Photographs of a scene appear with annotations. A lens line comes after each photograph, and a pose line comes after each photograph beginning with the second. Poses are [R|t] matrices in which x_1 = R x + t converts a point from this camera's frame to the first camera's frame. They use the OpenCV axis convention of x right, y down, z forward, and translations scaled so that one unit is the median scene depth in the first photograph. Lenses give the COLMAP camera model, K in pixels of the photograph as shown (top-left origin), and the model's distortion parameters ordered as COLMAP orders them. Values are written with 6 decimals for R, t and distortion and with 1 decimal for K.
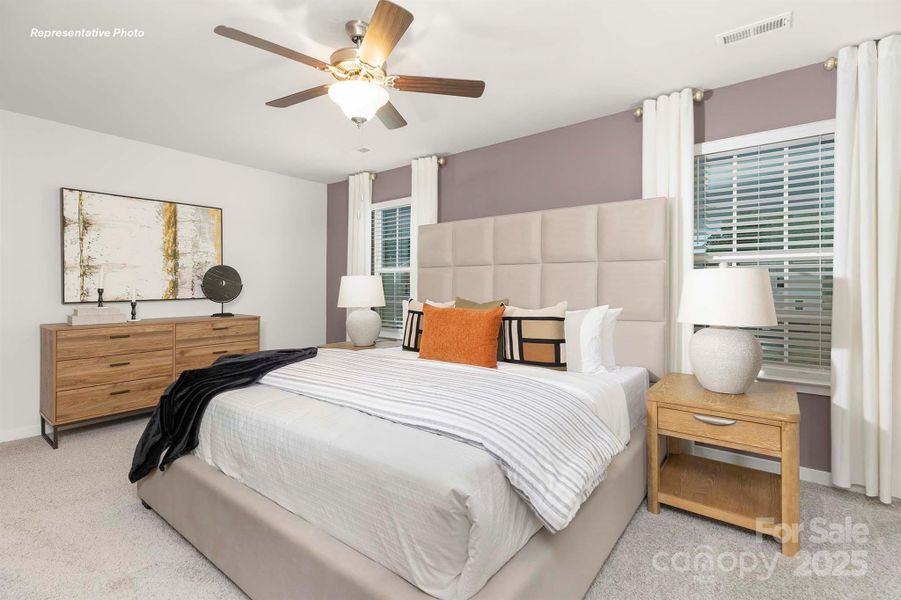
lens RADIAL K [[409.6, 0, 444.3], [0, 409.6, 295.4], [0, 0, 1]] dist [-0.000875, -0.000264]
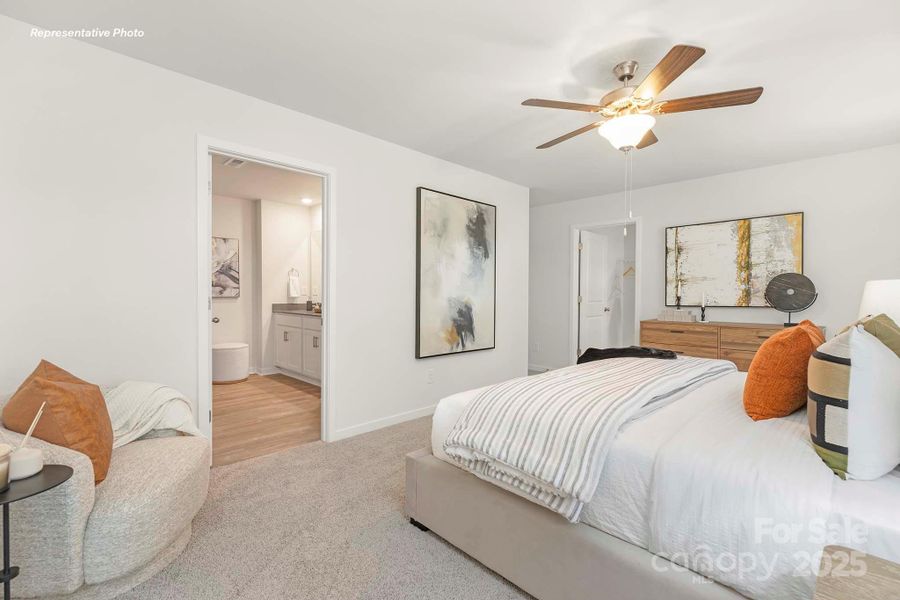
lens RADIAL K [[409.2, 0, 443.8], [0, 409.2, 295.4], [0, 0, 1]] dist [-0.000875, -0.000264]
pose [[-0.146663, -0.004027, -0.989178, 0.558968], [-0.034148, 0.999416, 0.000994, 0.005813], [0.988597, 0.033924, -0.146715, 0.373863]]
